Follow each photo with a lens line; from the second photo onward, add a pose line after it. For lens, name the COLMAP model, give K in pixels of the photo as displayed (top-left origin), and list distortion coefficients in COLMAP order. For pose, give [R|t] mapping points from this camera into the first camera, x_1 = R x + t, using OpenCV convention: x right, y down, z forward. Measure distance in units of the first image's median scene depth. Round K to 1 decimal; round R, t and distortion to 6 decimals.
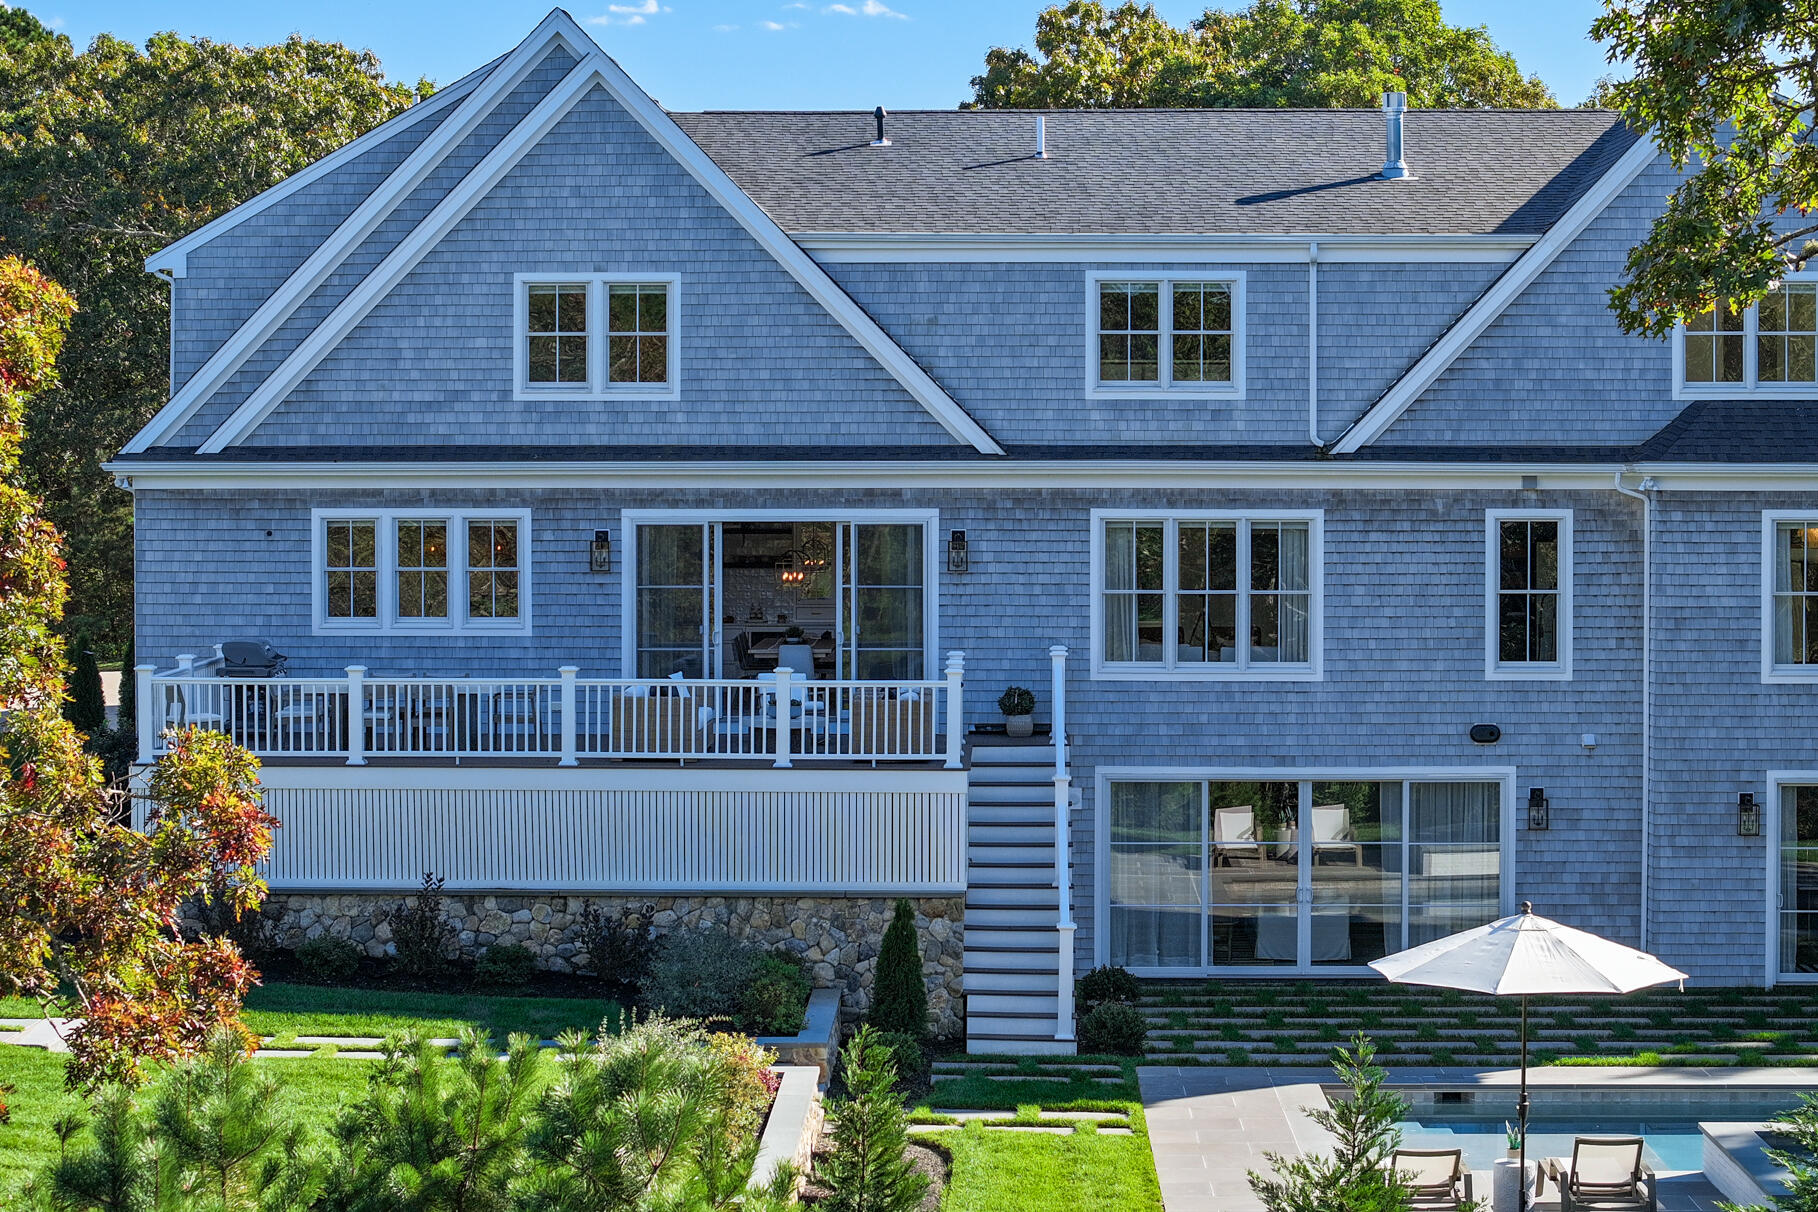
lens RADIAL K [[3419.3, 0, 909.0], [0, 3419.3, 606.0], [0, 0, 1]] dist [-0.210286, 1.020696]
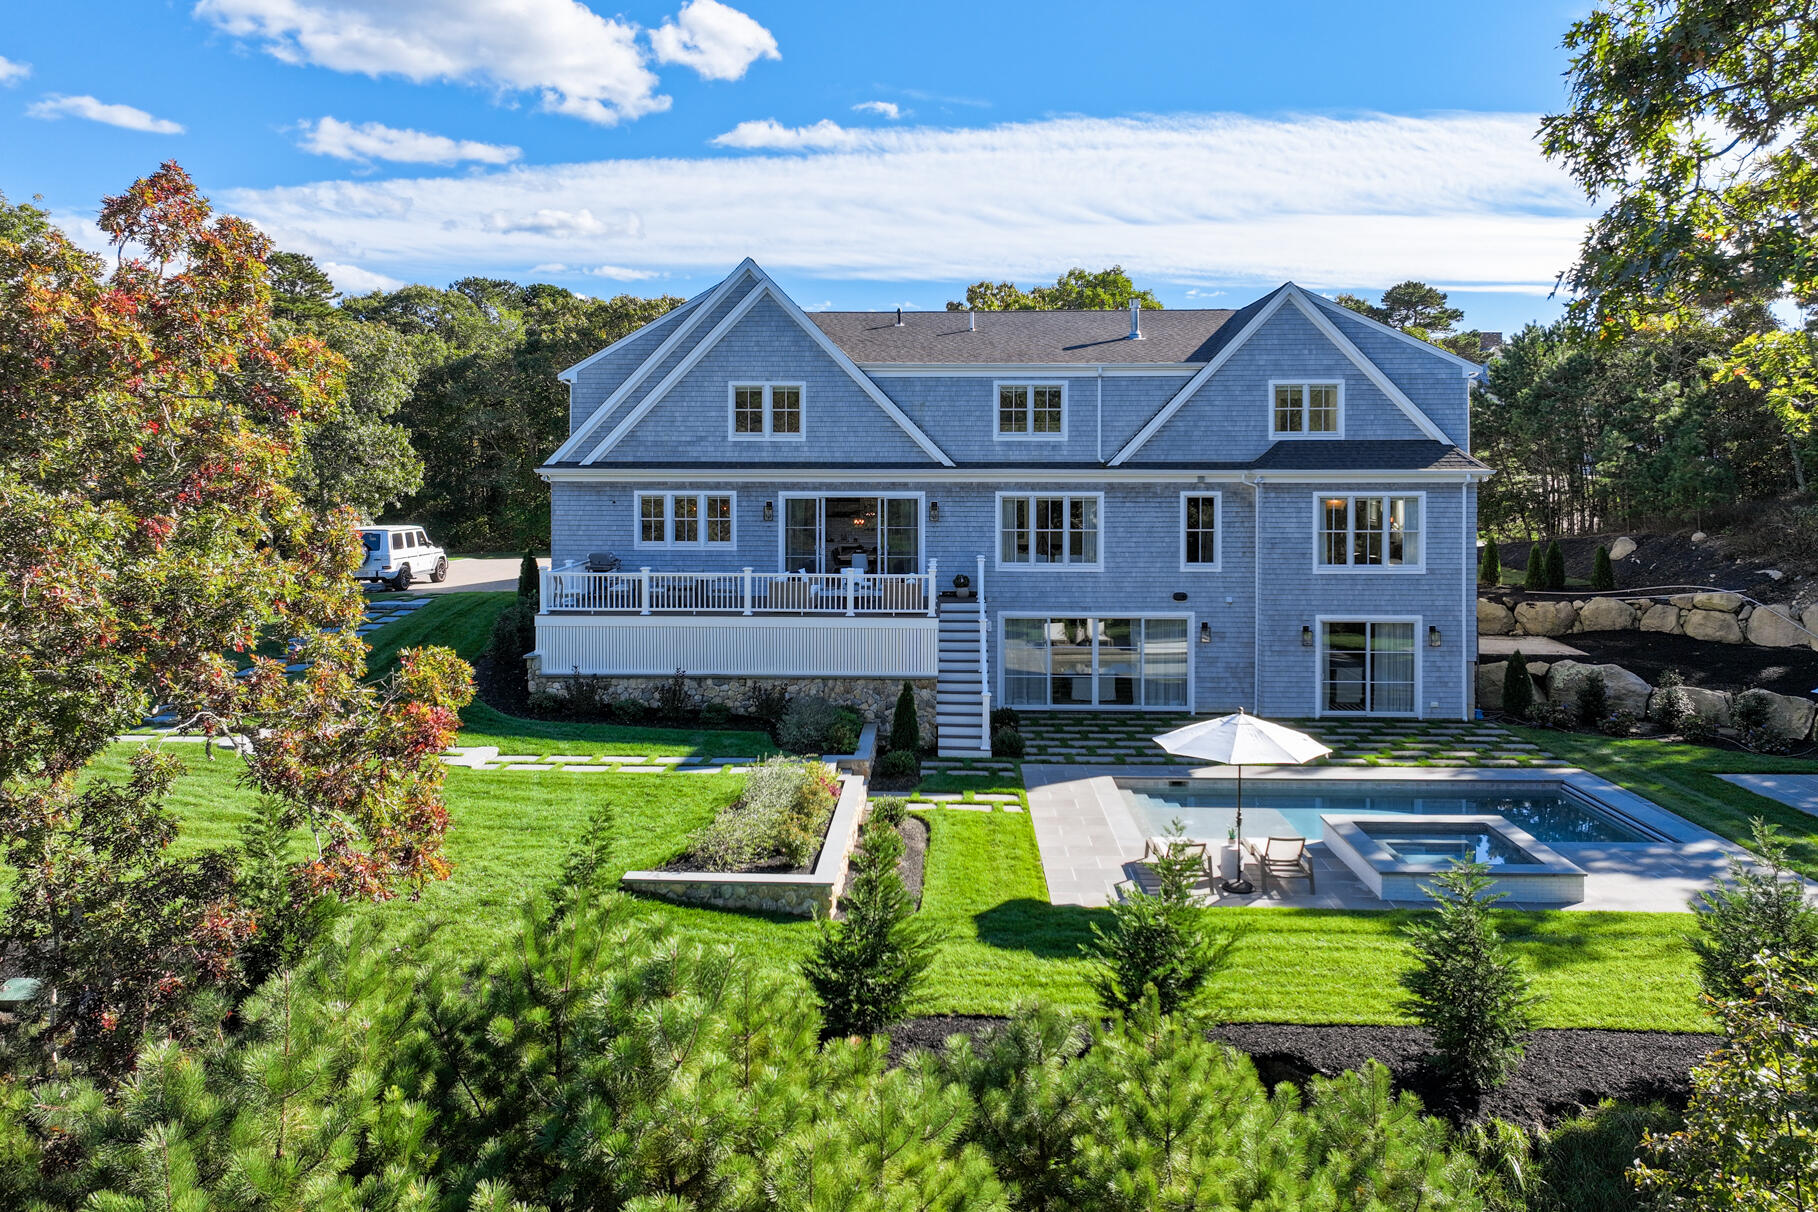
lens RADIAL K [[1233.5, 0, 913.8], [0, 1233.5, 567.9], [0, 0, 1]] dist [0.027917, -0.000234]
pose [[0.999996, 0.000908, -0.002564, 0.003484], [-0.000811, 0.999290, 0.037670, -0.009602], [0.002597, -0.037668, 0.999287, 0.221180]]
